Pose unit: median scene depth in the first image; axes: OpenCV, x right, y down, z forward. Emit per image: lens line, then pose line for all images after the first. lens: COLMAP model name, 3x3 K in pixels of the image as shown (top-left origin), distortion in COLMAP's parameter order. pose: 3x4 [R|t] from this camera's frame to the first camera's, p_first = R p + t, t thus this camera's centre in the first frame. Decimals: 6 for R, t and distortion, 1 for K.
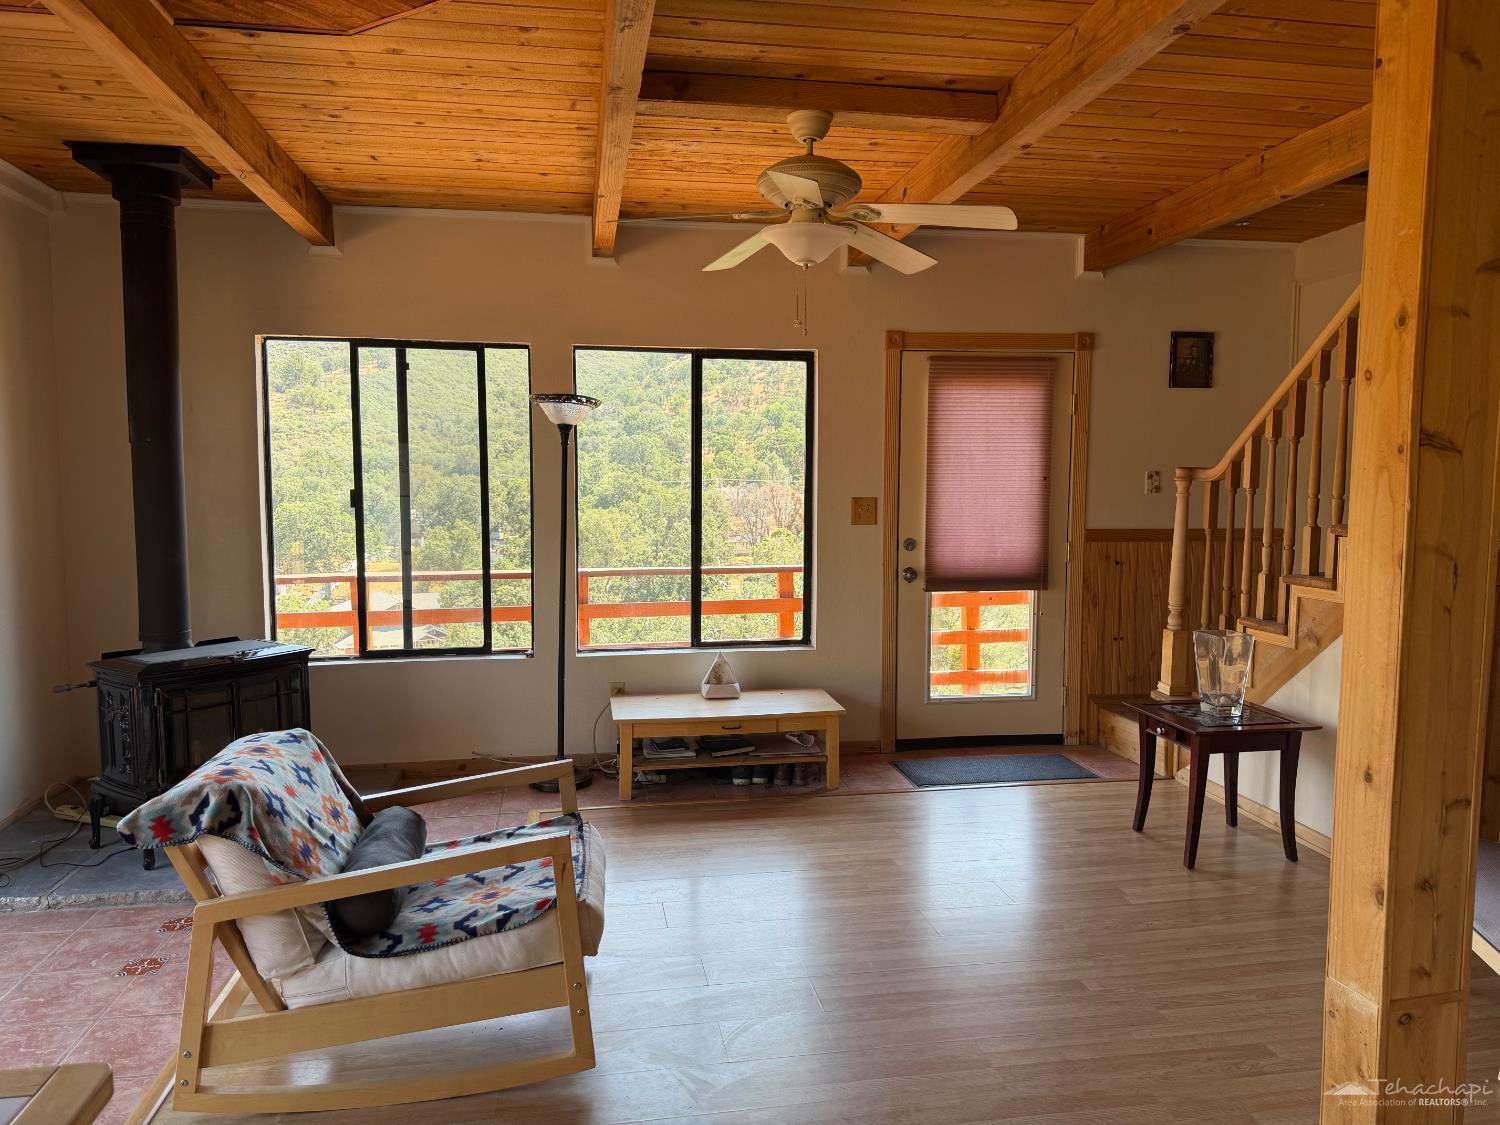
lens RADIAL K [[1059.0, 0, 750.0], [0, 1059.0, 562.5], [0, 0, 1]] dist [0.043839, -0.054547]
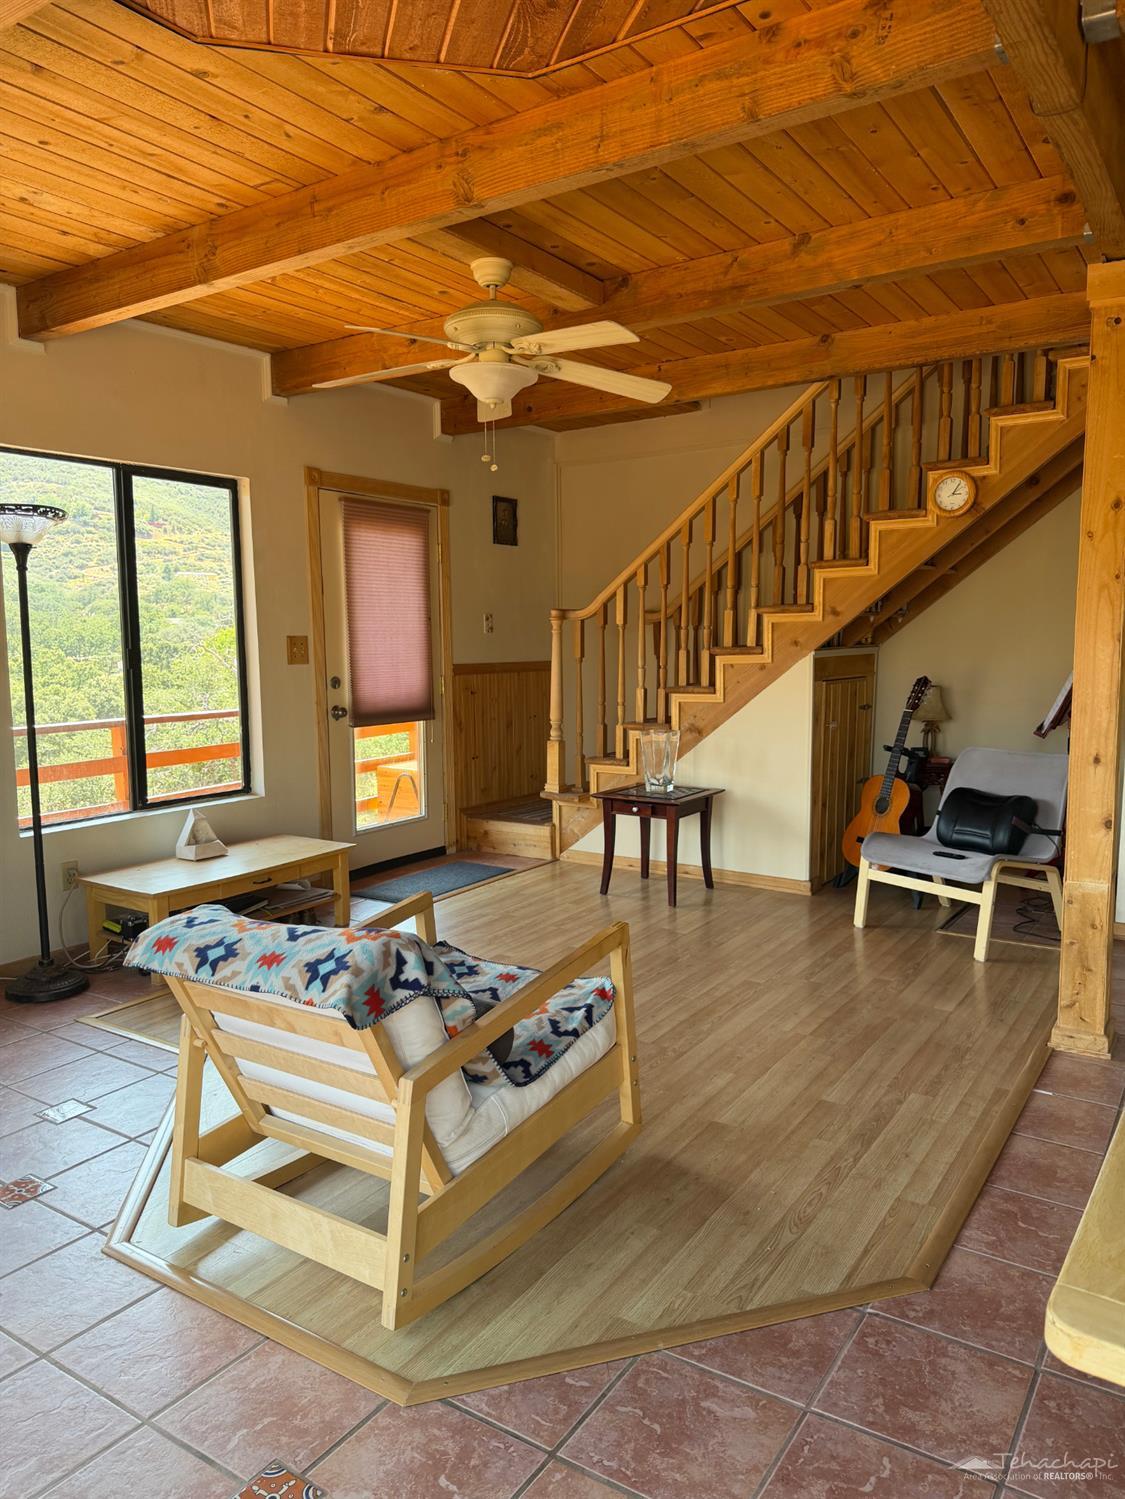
lens RADIAL K [[1055.5, 0, 568.4], [0, 1055.5, 745.9], [0, 0, 1]] dist [0.216353, -0.423503]
pose [[0.682193, -0.084659, 0.726254, -0.574261], [0.069946, 0.996275, 0.050433, 0.009747], [-0.727819, 0.016393, 0.685574, 0.169285]]
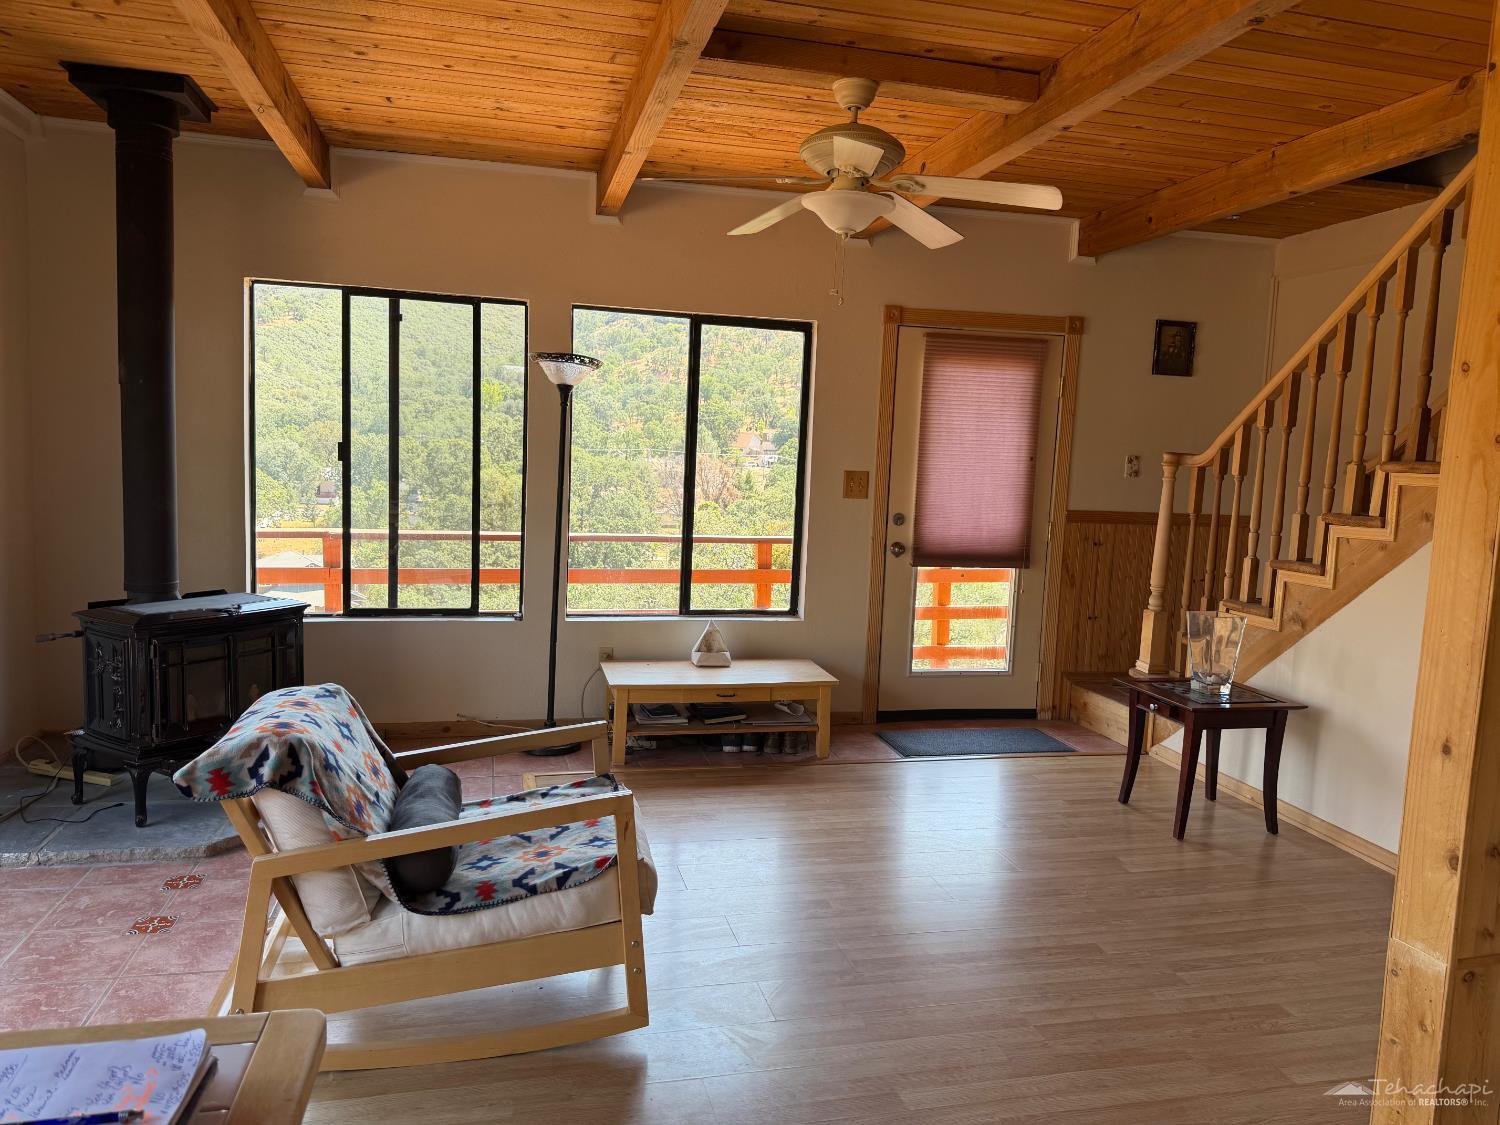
lens RADIAL K [[1060.9, 0, 748.9], [0, 1060.9, 559.2], [0, 0, 1]] dist [0.043497, -0.054228]
pose [[0.996933, 0.031675, 0.071565, -0.080751], [-0.033278, 0.999219, 0.021317, 0.005776], [-0.070834, -0.023633, 0.997208, 0.000037]]
